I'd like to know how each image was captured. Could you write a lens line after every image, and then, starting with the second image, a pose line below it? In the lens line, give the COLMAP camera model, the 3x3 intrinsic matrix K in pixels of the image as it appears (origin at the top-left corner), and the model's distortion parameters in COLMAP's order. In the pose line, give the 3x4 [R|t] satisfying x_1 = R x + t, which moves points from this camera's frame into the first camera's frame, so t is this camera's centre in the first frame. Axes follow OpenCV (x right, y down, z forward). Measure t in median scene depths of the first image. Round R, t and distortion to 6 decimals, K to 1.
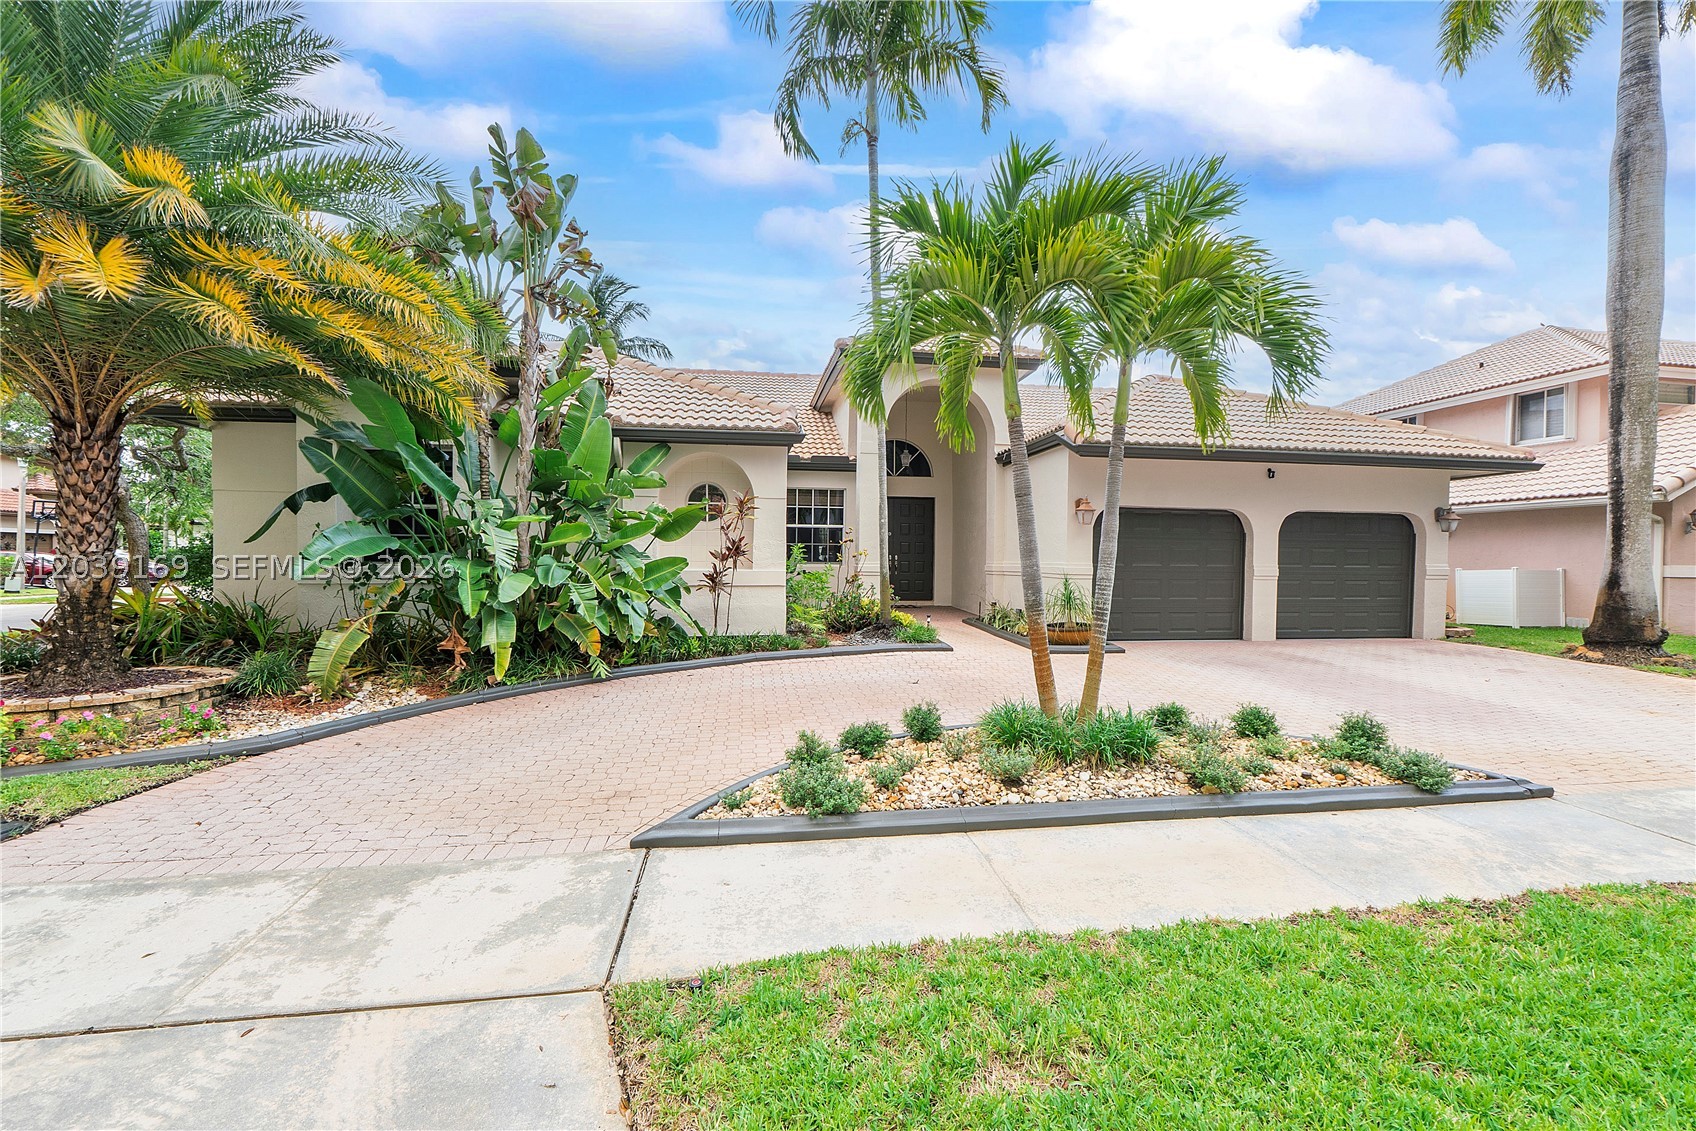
lens RADIAL K [[721.7, 0, 862.9], [0, 721.7, 570.5], [0, 0, 1]] dist [-0.001356, -0.003677]
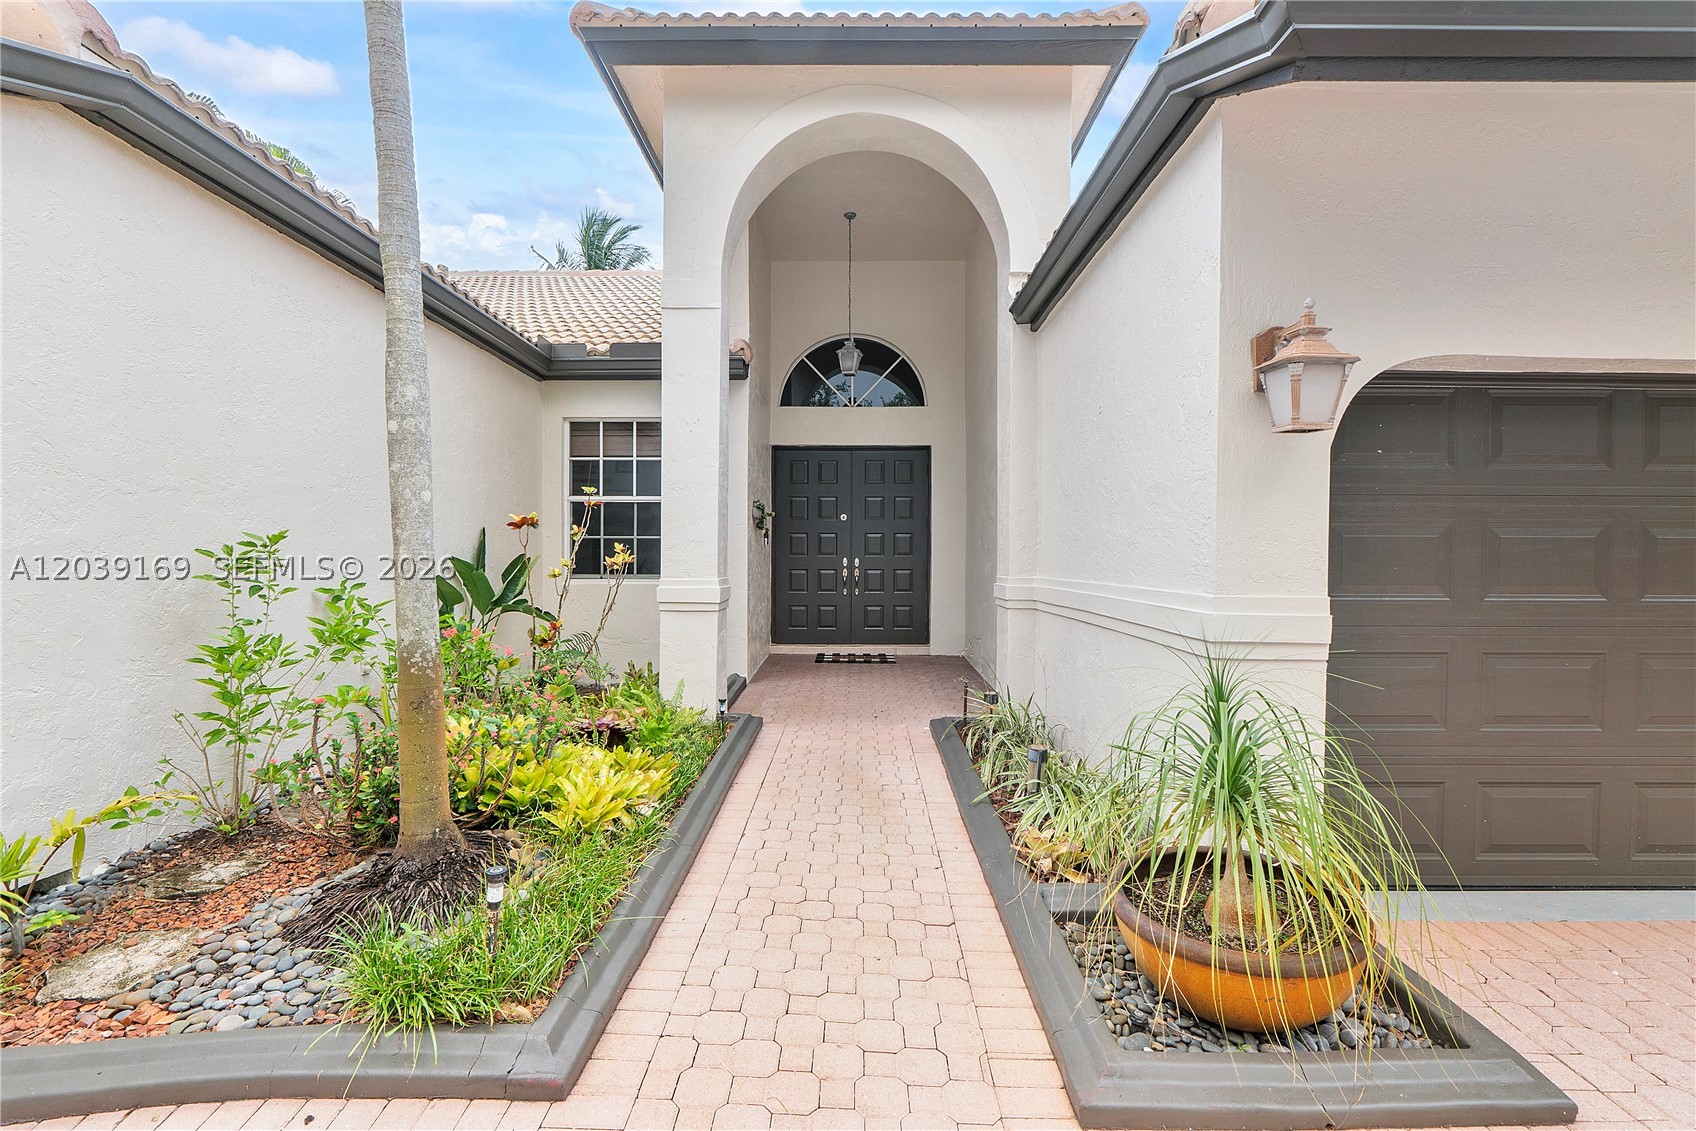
lens RADIAL K [[707.1, 0, 848.0], [0, 707.1, 565.5], [0, 0, 1]] dist [0.000841, 0.000115]
pose [[0.983802, -0.006088, -0.179153, 0.229385], [0.005262, 0.999973, -0.005086, -0.022175], [0.179179, 0.004061, 0.983808, 0.846521]]
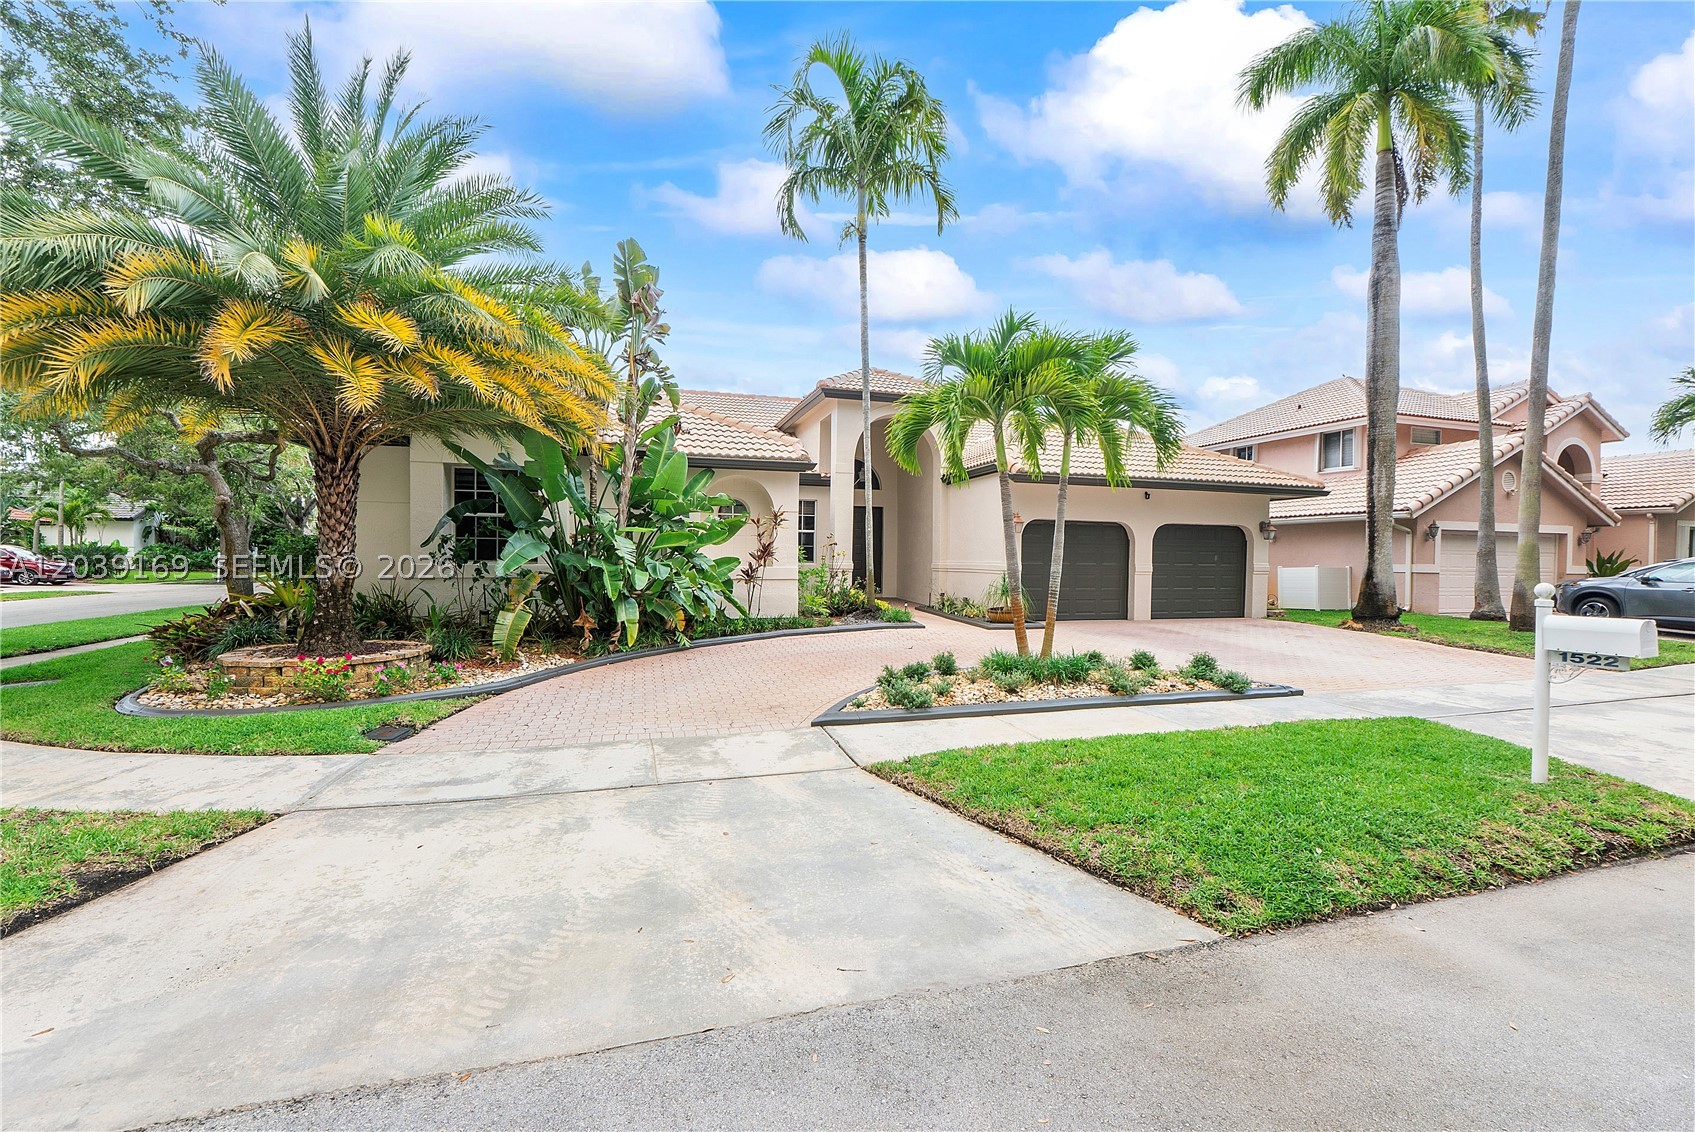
lens RADIAL K [[719.0, 0, 862.4], [0, 719.0, 562.9], [0, 0, 1]] dist [-0.002764, -0.000686]
pose [[0.989475, 0.001247, 0.144702, -0.183084], [-0.000032, 0.999965, -0.008395, 0.002799], [-0.144707, 0.008302, 0.989440, -0.295993]]
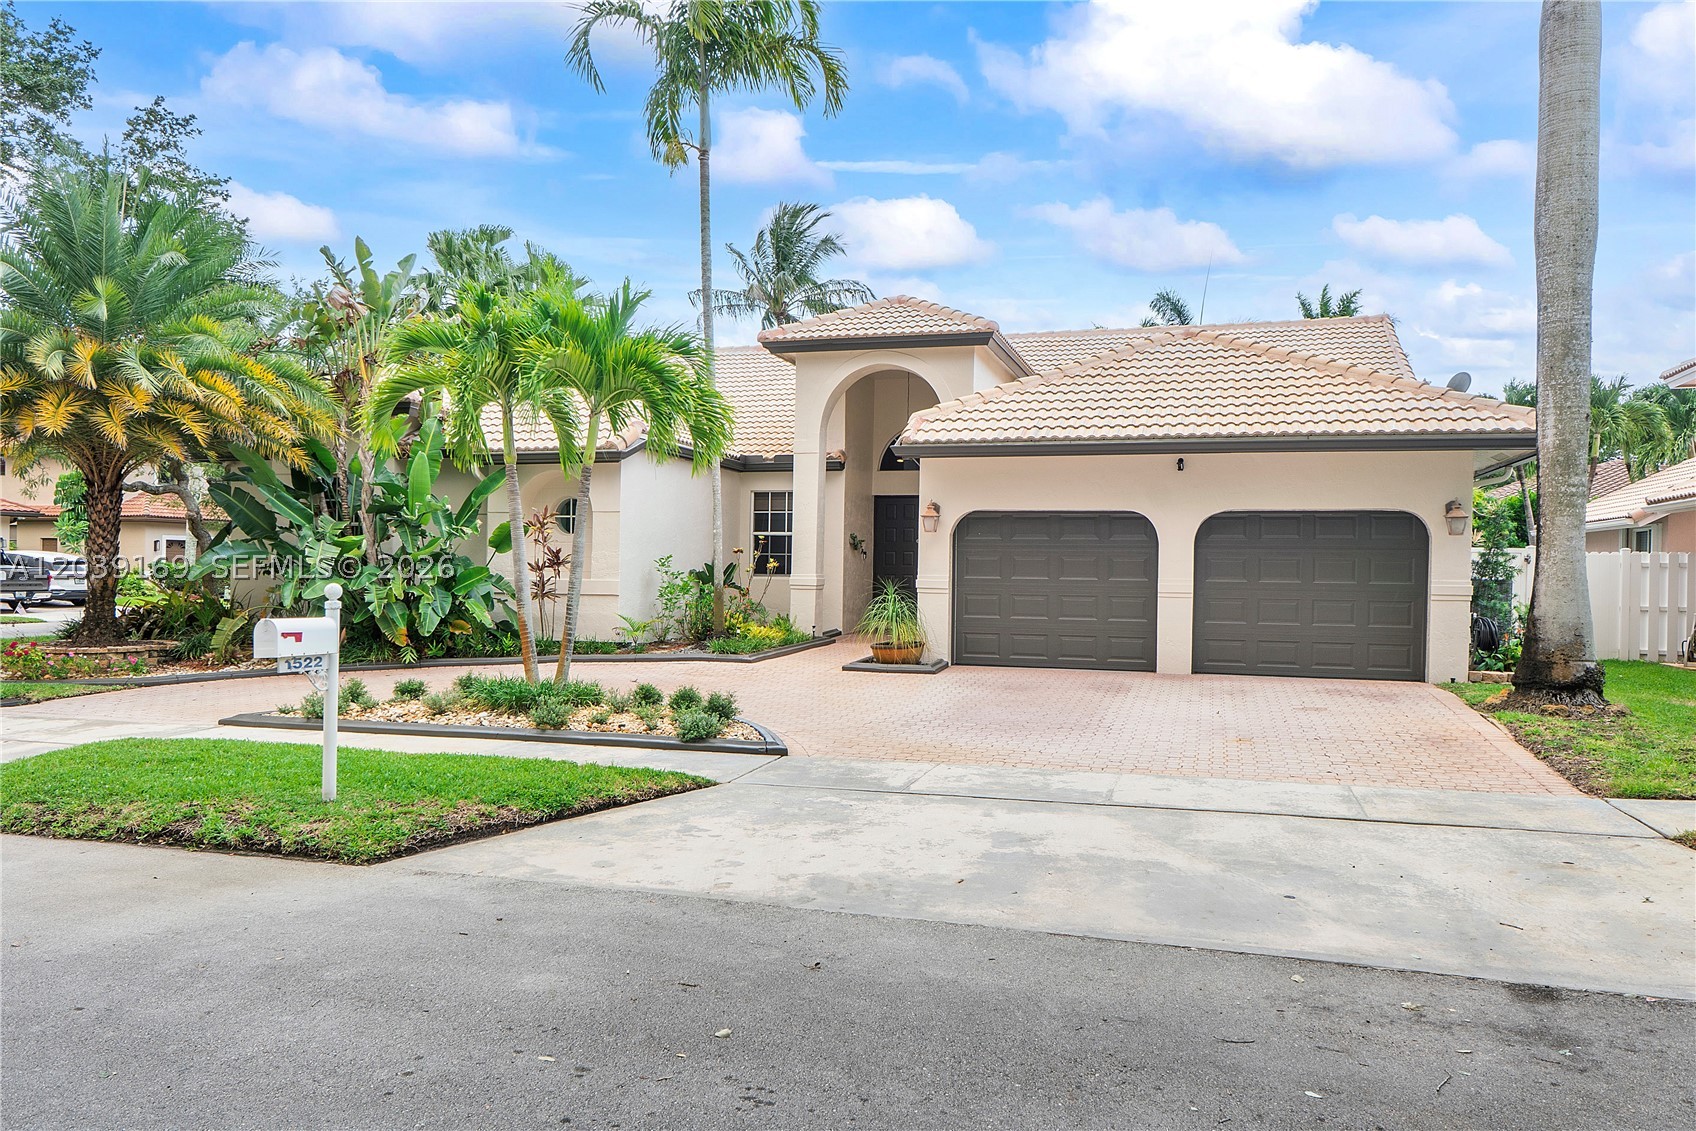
lens RADIAL K [[1204.1, 0, 890.8], [0, 1204.1, 587.4], [0, 0, 1]] dist [0.002796, 0.003192]
pose [[0.905259, 0.008856, -0.424767, 1.008676], [-0.011758, 0.999922, -0.004211, 0.013396], [0.424697, 0.008807, 0.905293, -0.419254]]
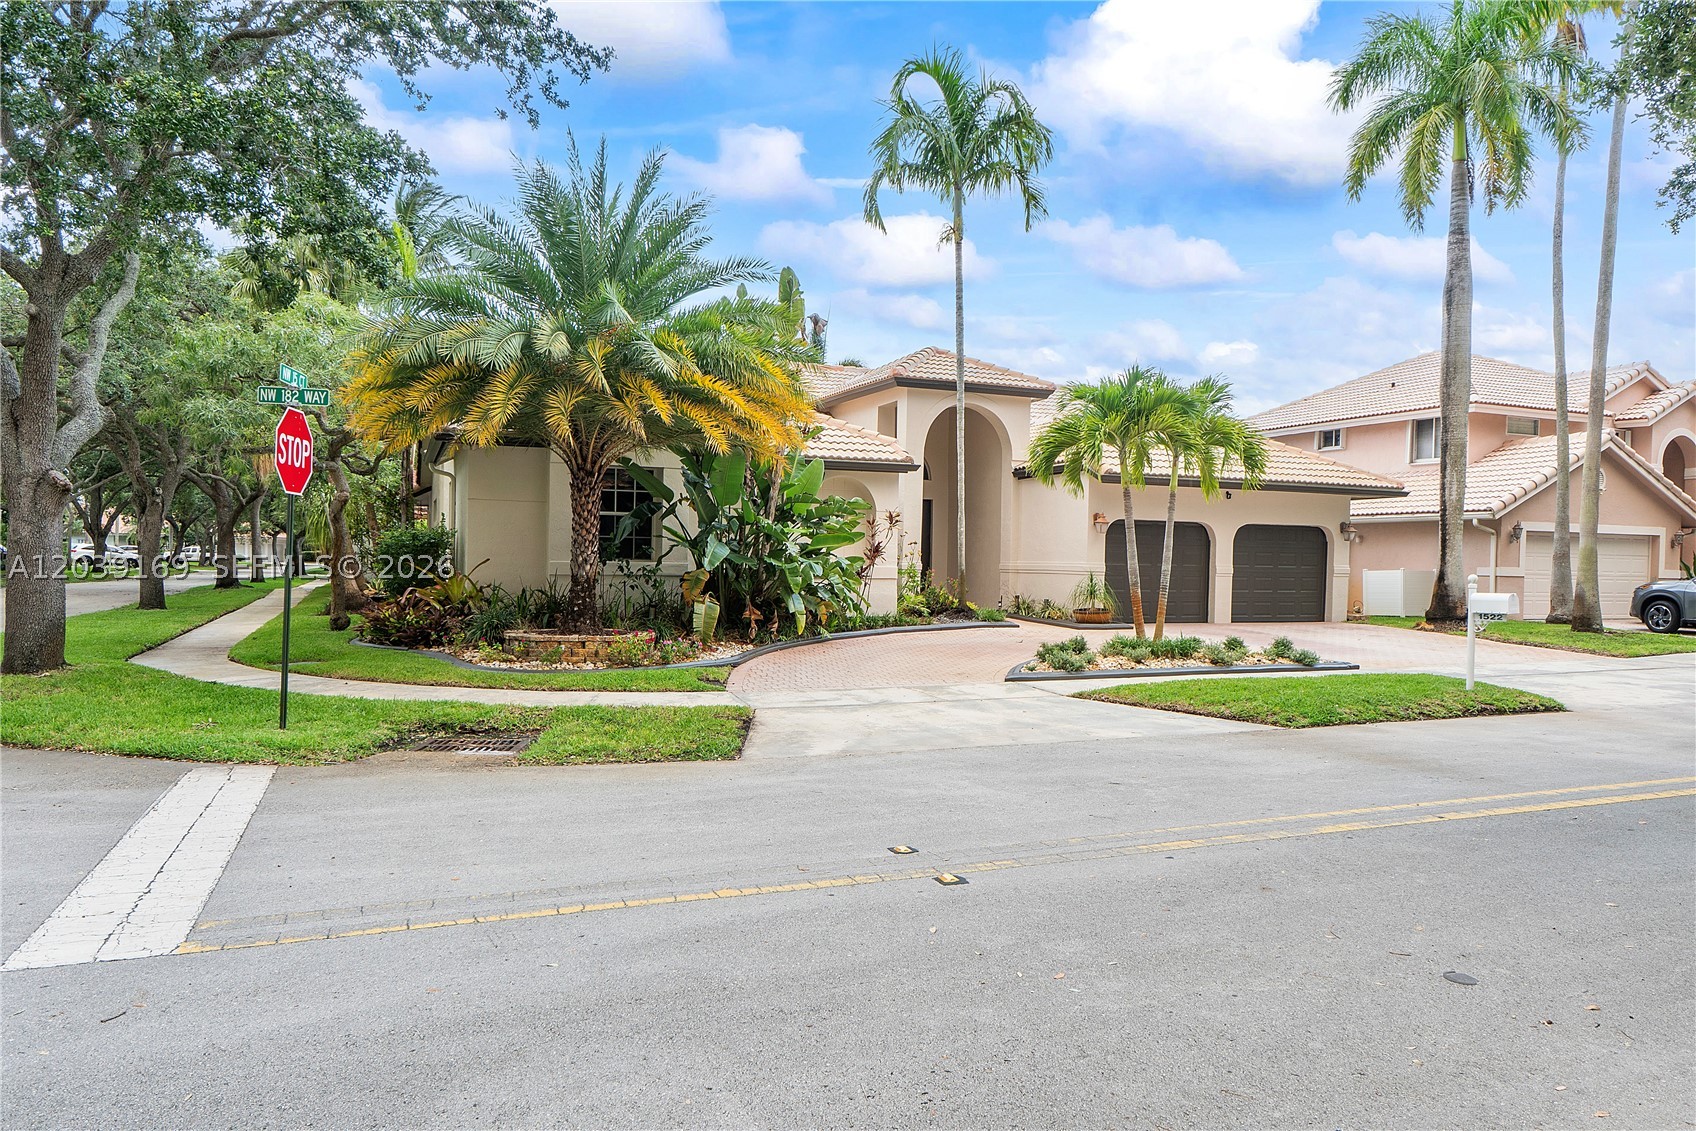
lens RADIAL K [[1126.3, 0, 859.3], [0, 1126.3, 573.0], [0, 0, 1]] dist [-0.002247, 0.003017]
pose [[0.974362, 0.003778, 0.224954, -0.660662], [-0.003501, 0.999993, -0.001631, 0.015199], [-0.224959, 0.000801, 0.974368, -1.016946]]
